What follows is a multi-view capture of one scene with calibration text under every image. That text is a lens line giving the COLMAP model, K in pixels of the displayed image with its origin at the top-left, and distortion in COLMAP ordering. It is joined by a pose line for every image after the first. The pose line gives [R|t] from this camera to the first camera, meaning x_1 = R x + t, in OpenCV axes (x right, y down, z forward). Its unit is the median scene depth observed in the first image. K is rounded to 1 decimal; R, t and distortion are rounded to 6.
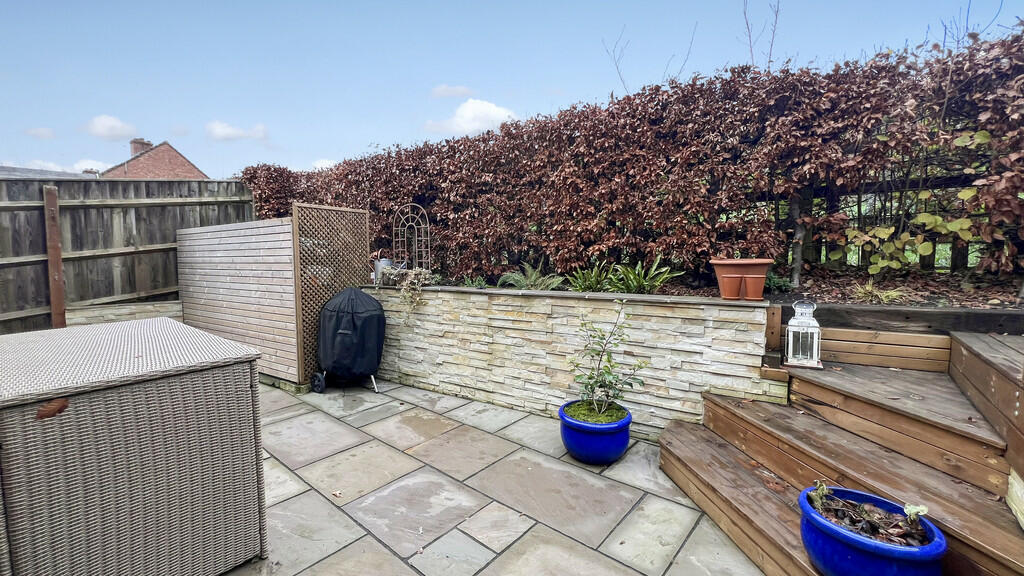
lens RADIAL K [[409.7, 0, 505.1], [0, 409.7, 286.2], [0, 0, 1]] dist [-0.001259, 0.000395]
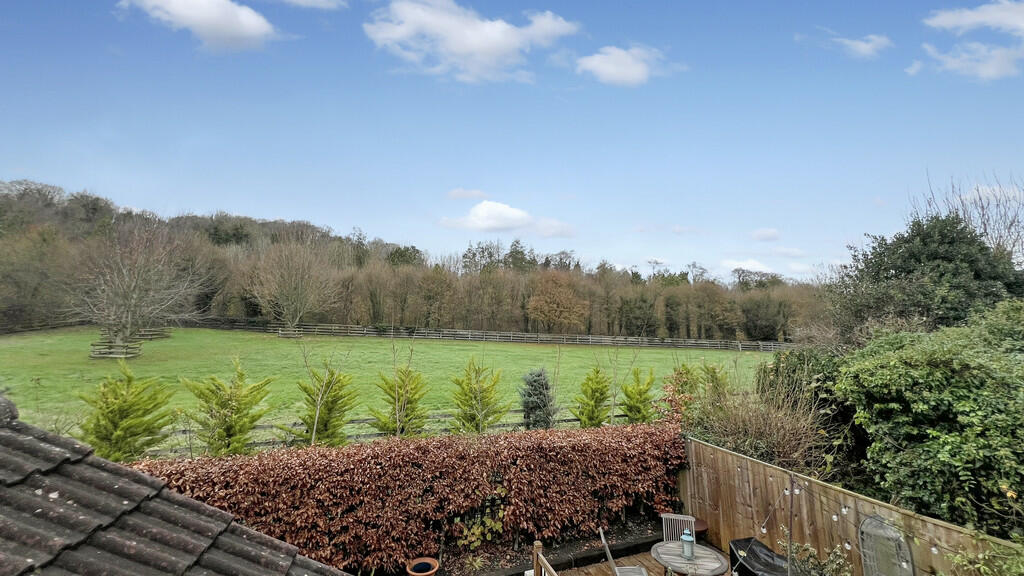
lens RADIAL K [[409.7, 0, 510.1], [0, 409.7, 290.4], [0, 0, 1]] dist [-0.001259, 0.000395]
pose [[0.542591, 0.149552, 0.826577, -0.923114], [0.040672, 0.978192, -0.203682, -0.912249], [-0.839012, 0.144135, 0.524675, -0.446412]]
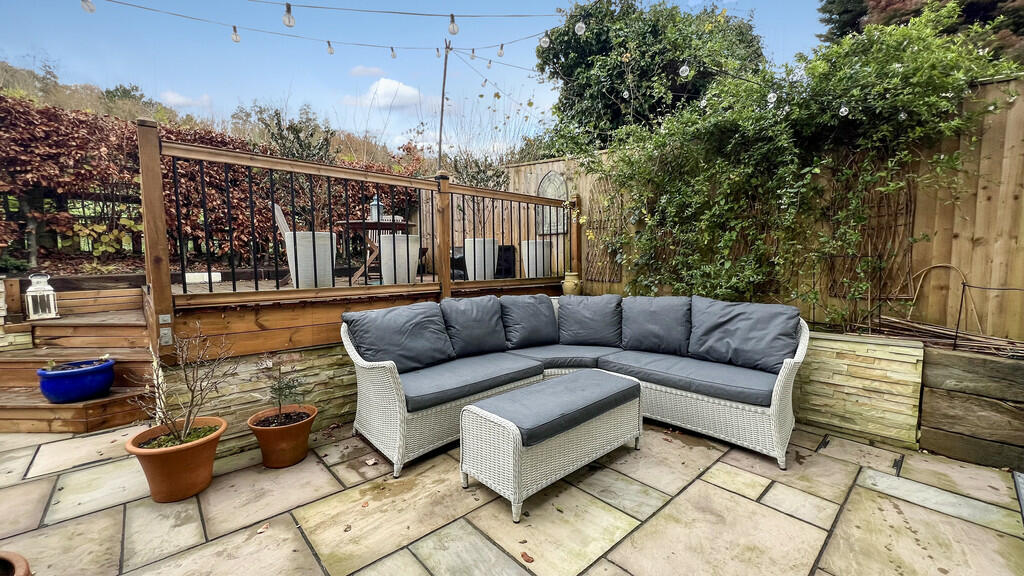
lens RADIAL K [[409.7, 0, 510.1], [0, 409.7, 286.5], [0, 0, 1]] dist [-0.001259, 0.000395]
pose [[0.122550, -0.073526, 0.989735, -0.433339], [0.062567, 0.995841, 0.066232, 0.082188], [-0.990488, 0.053808, 0.126640, -0.725360]]
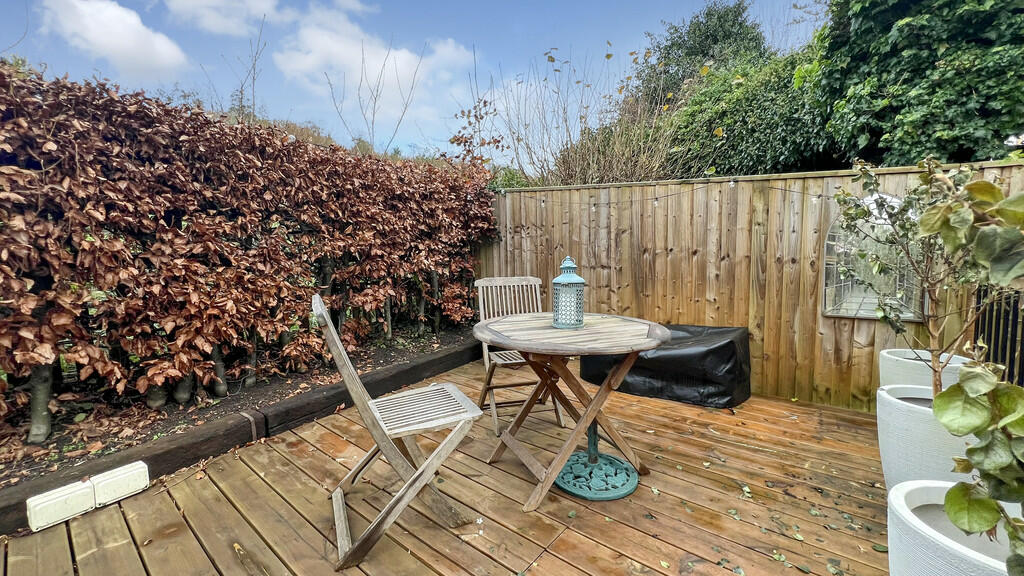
lens RADIAL K [[409.7, 0, 509.8], [0, 409.7, 286.0], [0, 0, 1]] dist [-0.001259, 0.000395]
pose [[0.007053, -0.081253, 0.996669, 0.510123], [0.076249, 0.993835, 0.080482, -0.225318], [-0.997064, 0.075428, 0.013205, 0.094037]]
